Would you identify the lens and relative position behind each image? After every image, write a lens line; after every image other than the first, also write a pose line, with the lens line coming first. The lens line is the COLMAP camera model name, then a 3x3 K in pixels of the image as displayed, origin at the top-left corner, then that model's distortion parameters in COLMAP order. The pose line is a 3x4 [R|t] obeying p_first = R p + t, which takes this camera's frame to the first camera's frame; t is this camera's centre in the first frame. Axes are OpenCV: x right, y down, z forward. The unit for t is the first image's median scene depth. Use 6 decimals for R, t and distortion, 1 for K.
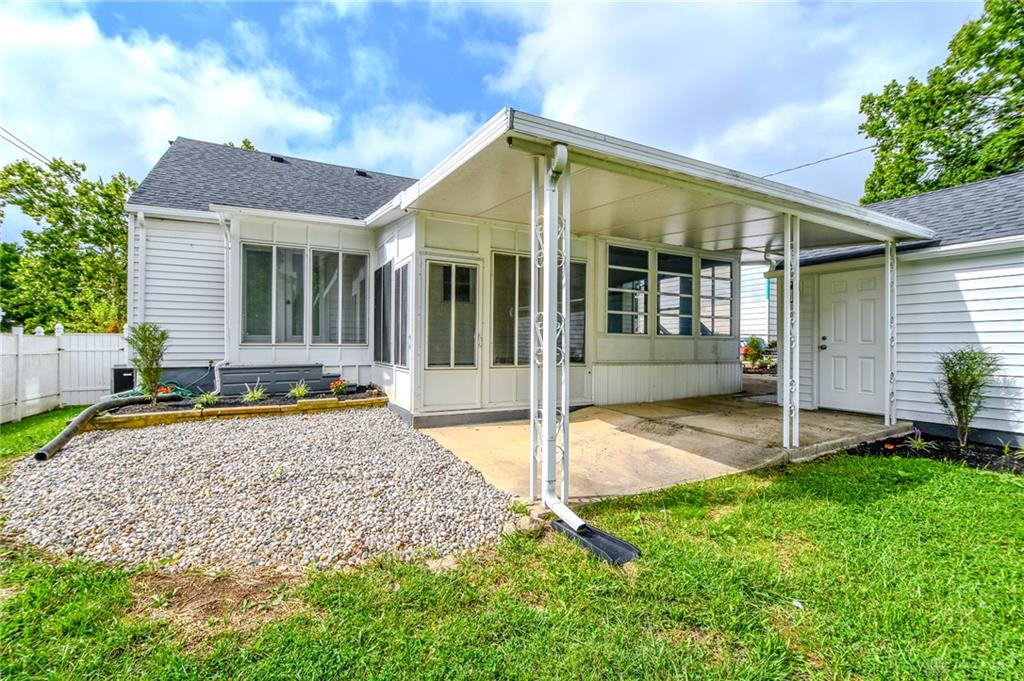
lens RADIAL K [[448.3, 0, 513.2], [0, 448.3, 341.1], [0, 0, 1]] dist [-0.022259, -0.000421]
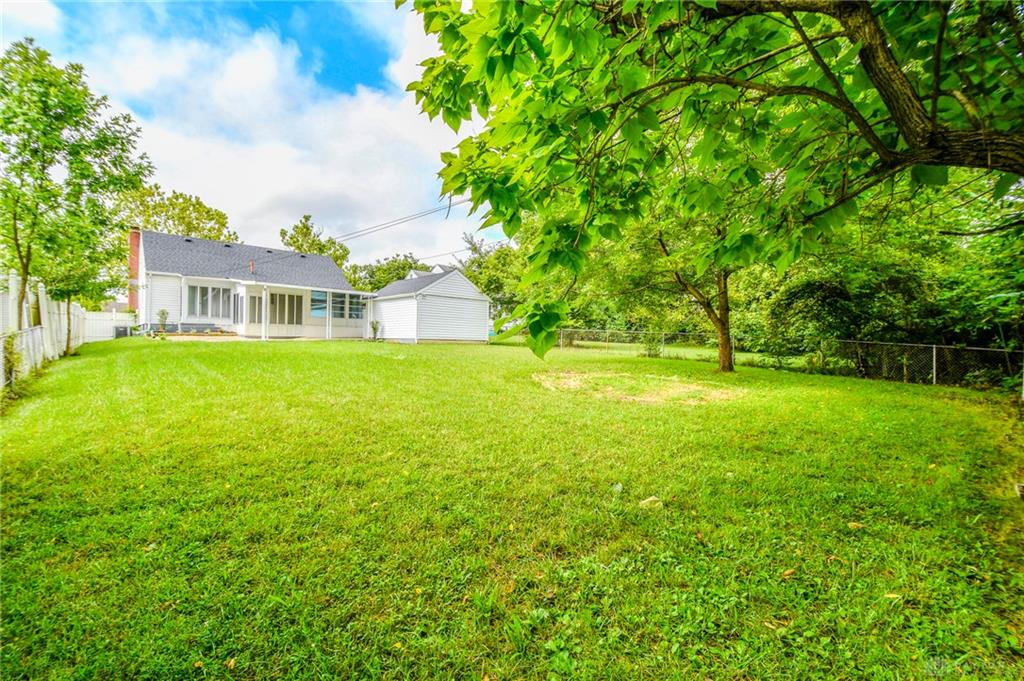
lens RADIAL K [[448.3, 0, 510.7], [0, 448.3, 338.3], [0, 0, 1]] dist [-0.022259, -0.000421]
pose [[0.970258, 0.000693, 0.242074, 0.878570], [-0.000104, 0.999997, -0.002445, 0.167681], [-0.242075, 0.002348, 0.970255, -2.664752]]
